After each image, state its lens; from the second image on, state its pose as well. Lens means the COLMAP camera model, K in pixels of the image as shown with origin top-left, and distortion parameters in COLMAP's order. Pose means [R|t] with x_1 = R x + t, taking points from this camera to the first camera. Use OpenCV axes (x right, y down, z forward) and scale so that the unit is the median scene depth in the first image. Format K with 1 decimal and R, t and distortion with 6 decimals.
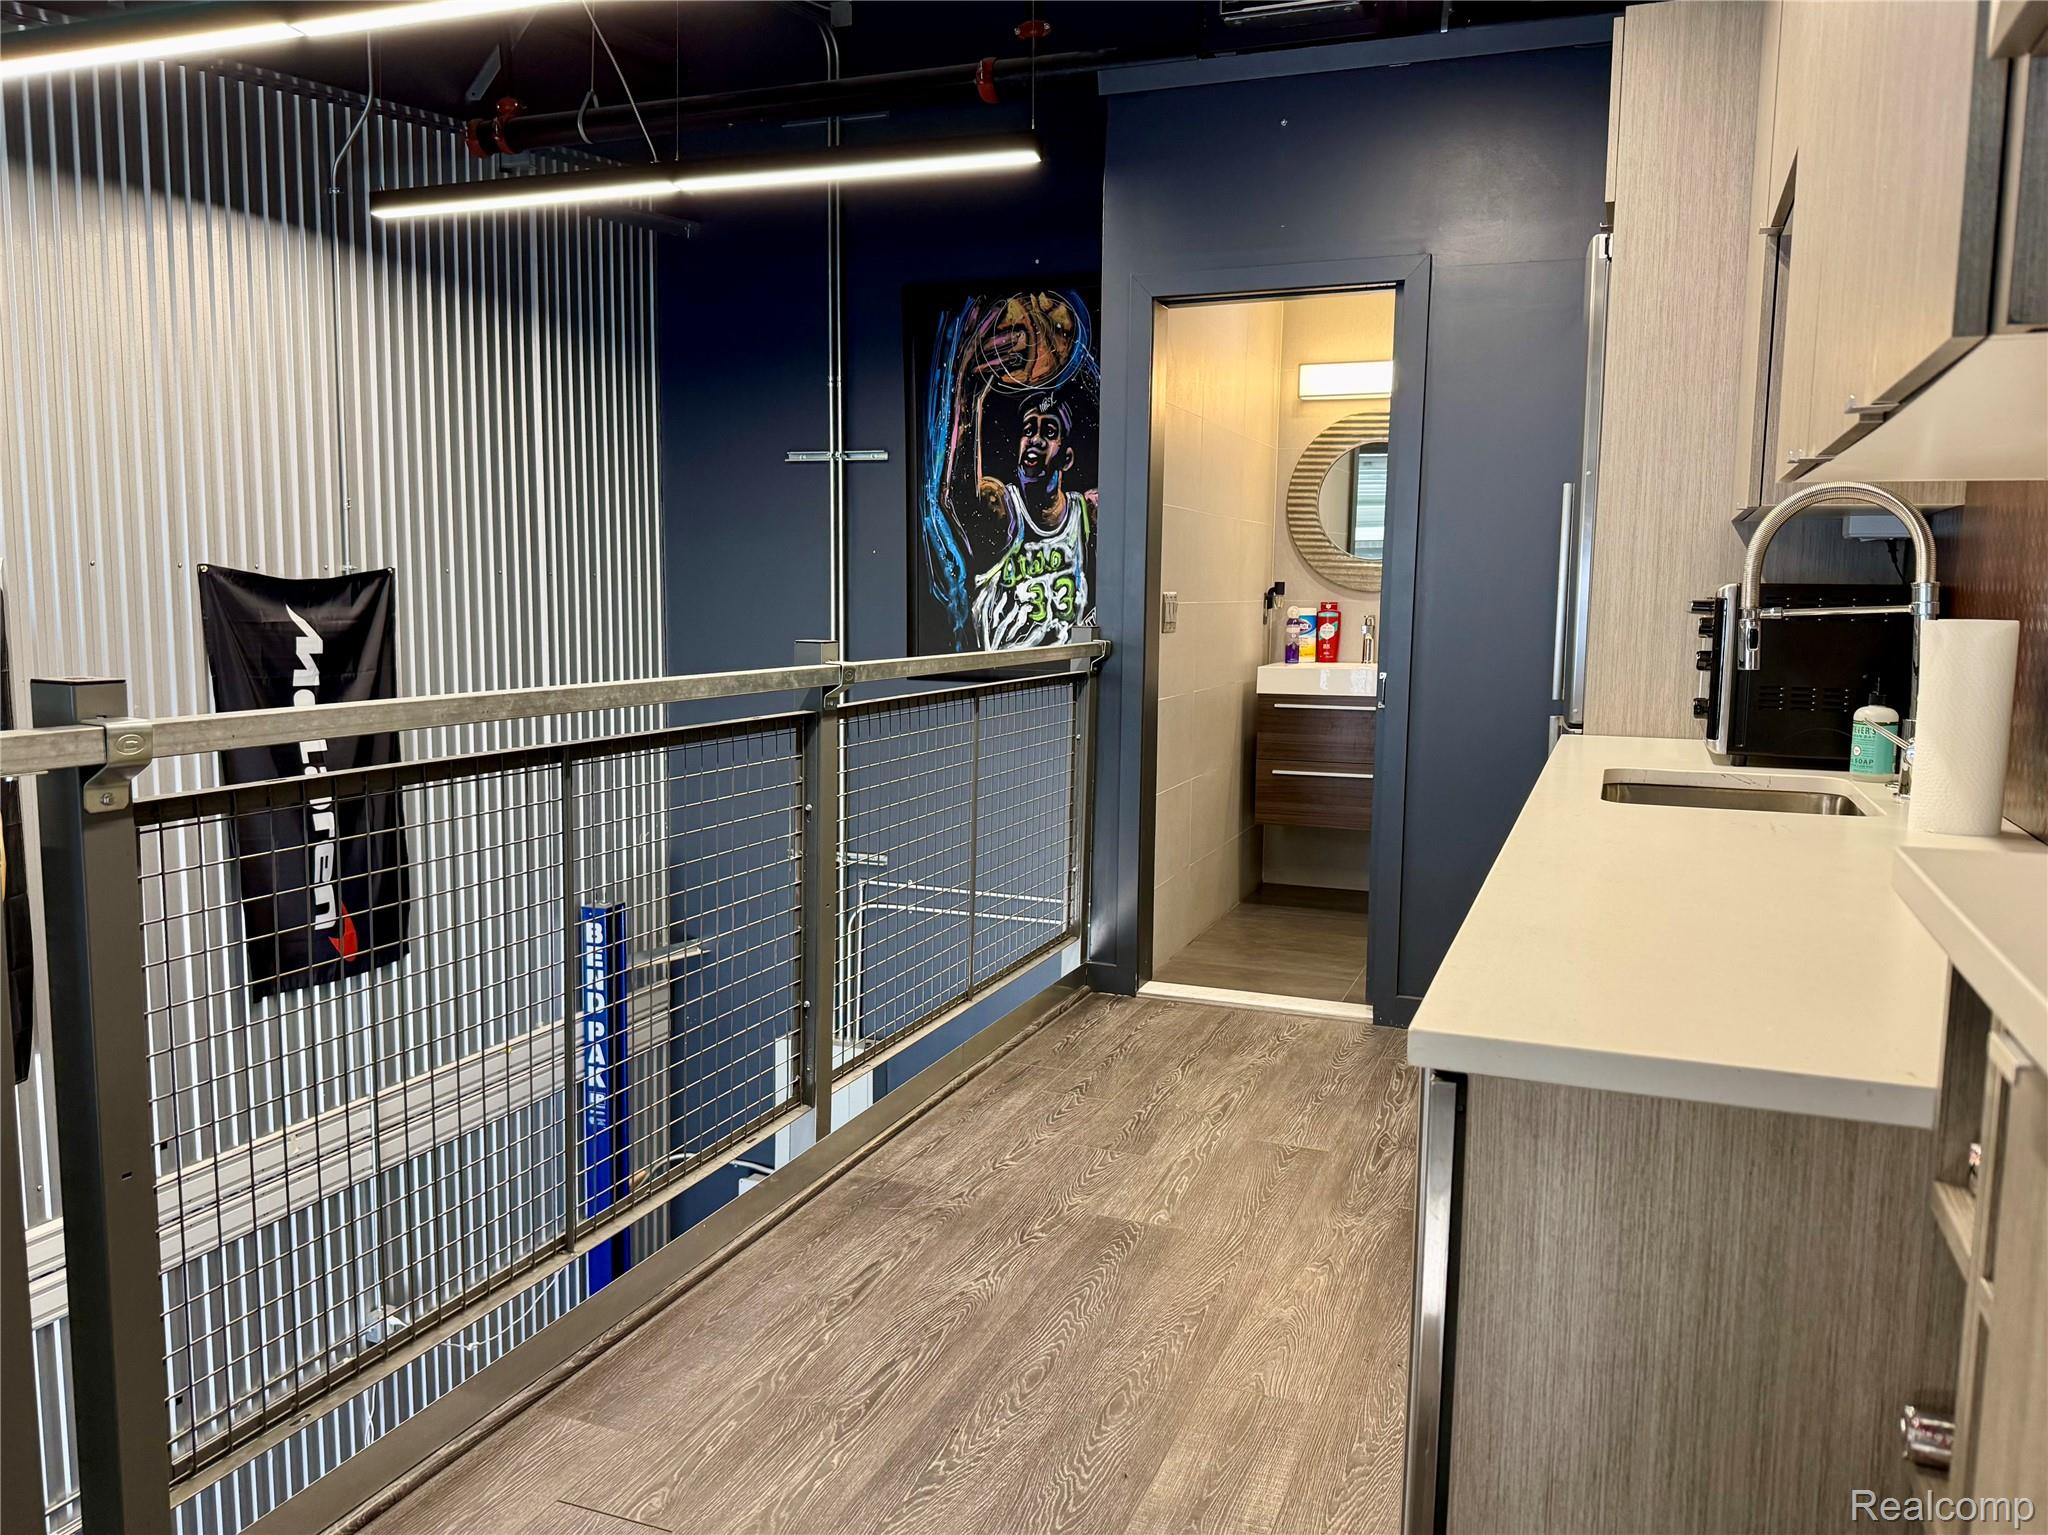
lens RADIAL K [[1549.1, 0, 1024.4], [0, 1549.1, 772.2], [0, 0, 1]] dist [0.173865, -0.297716]
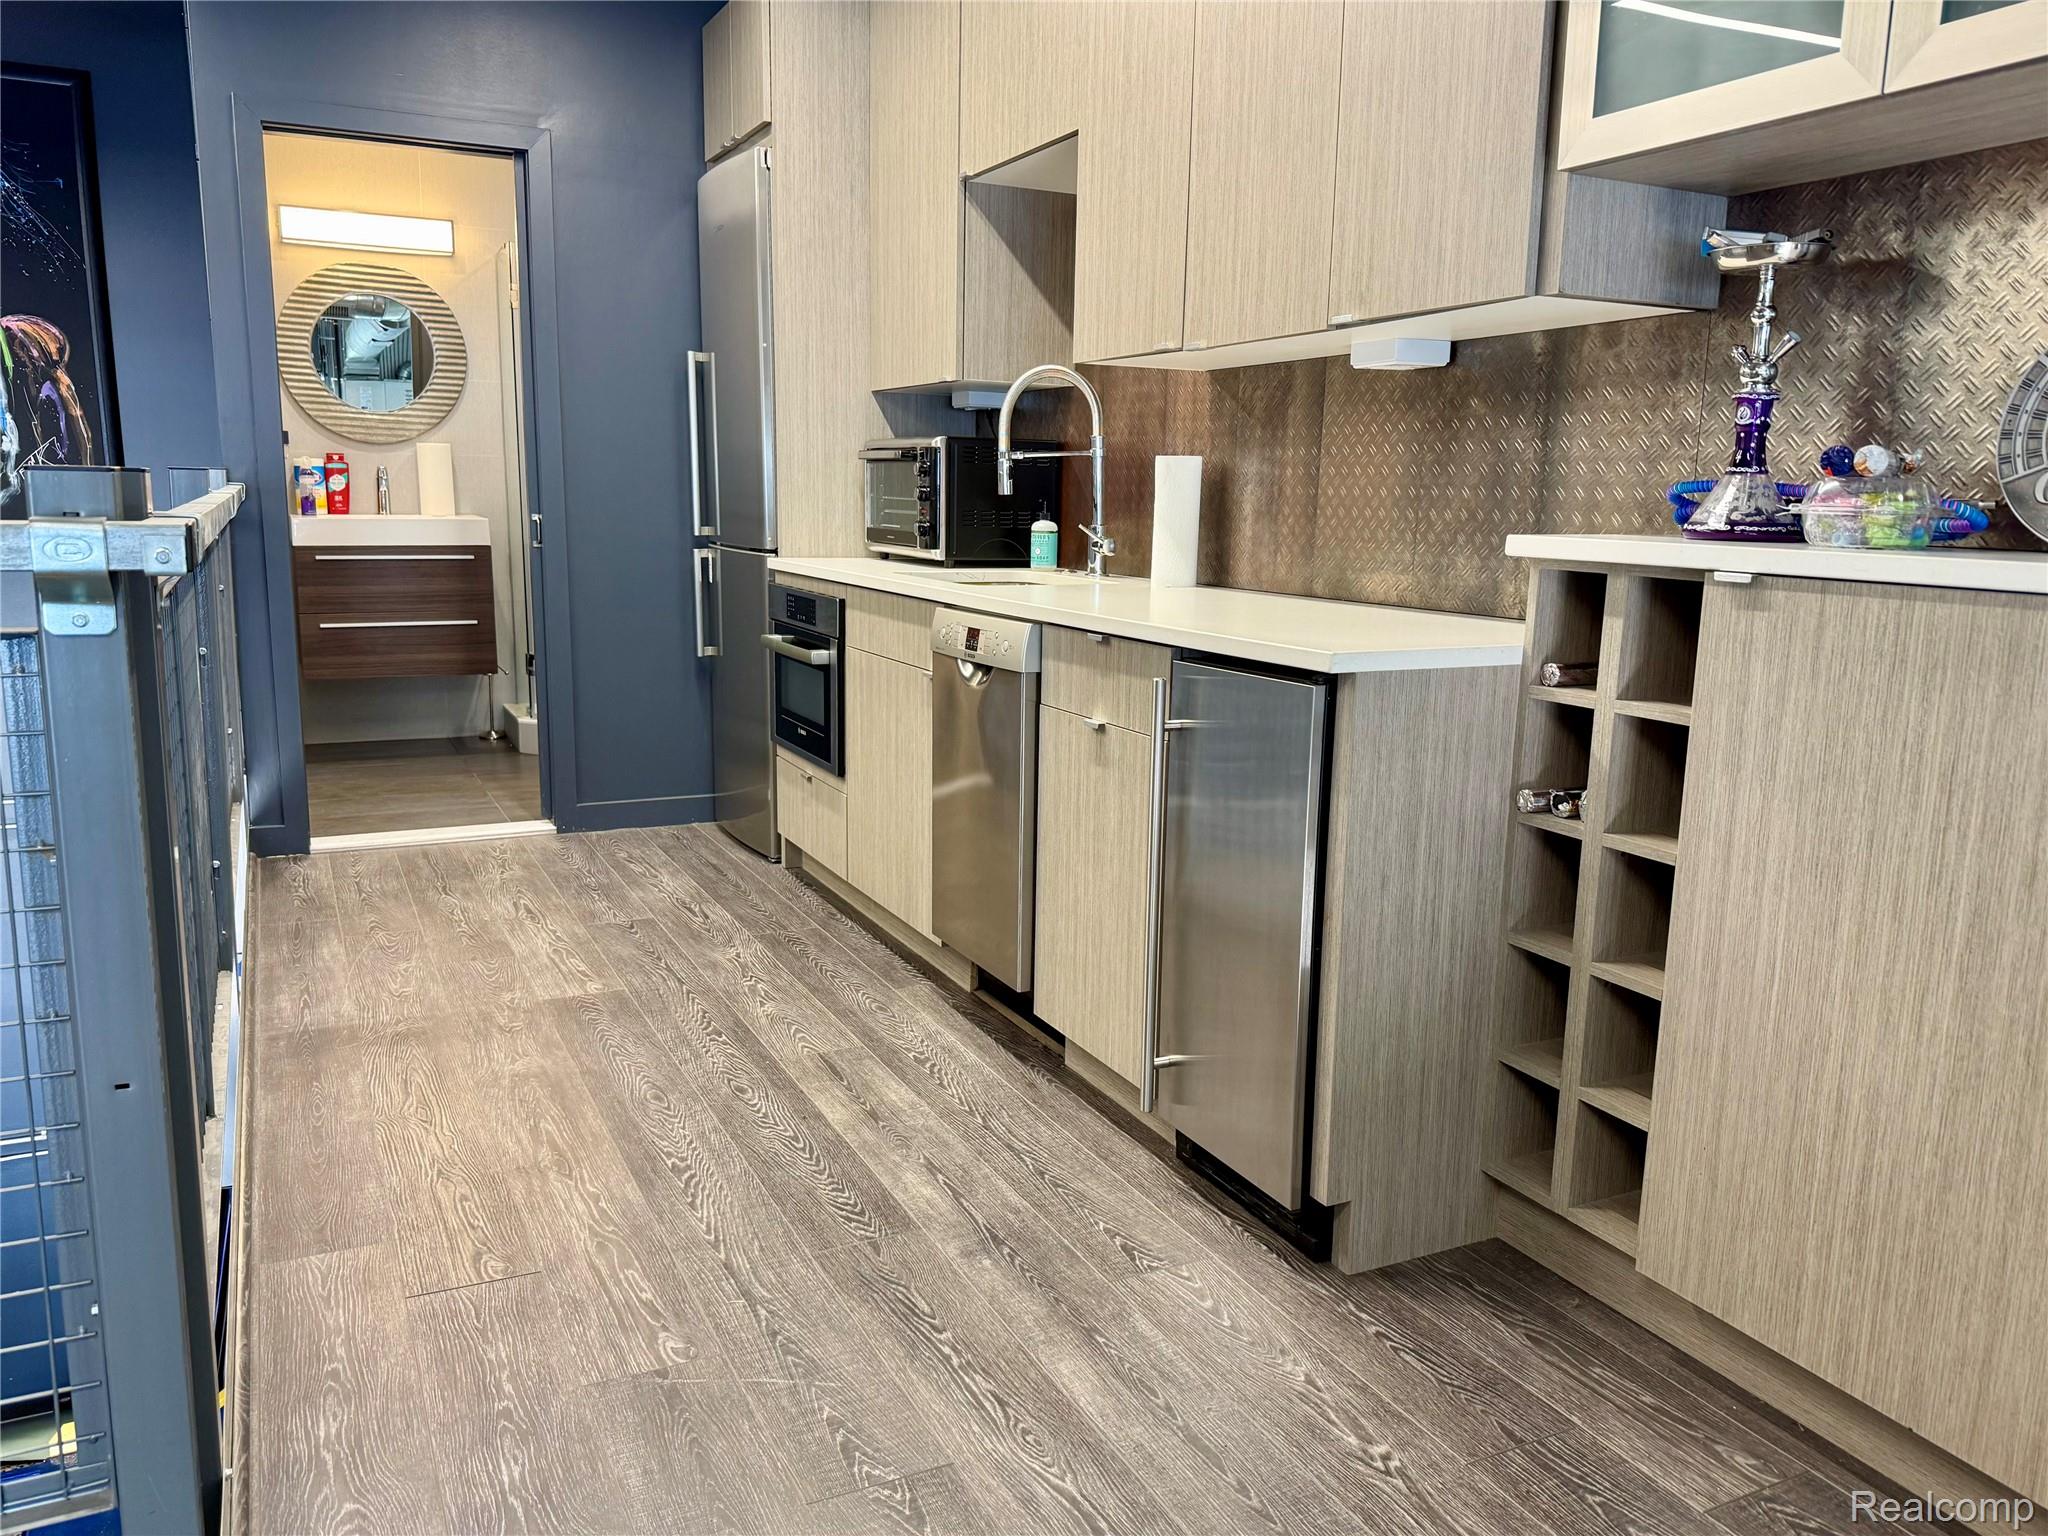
lens RADIAL K [[1510.6, 0, 1043.2], [0, 1510.6, 777.3], [0, 0, 1]] dist [0.082769, -0.113777]
pose [[0.673885, -0.139484, 0.725550, -0.217737], [0.075837, 0.989889, 0.119866, 0.011352], [-0.734934, -0.025752, 0.677650, 0.006704]]
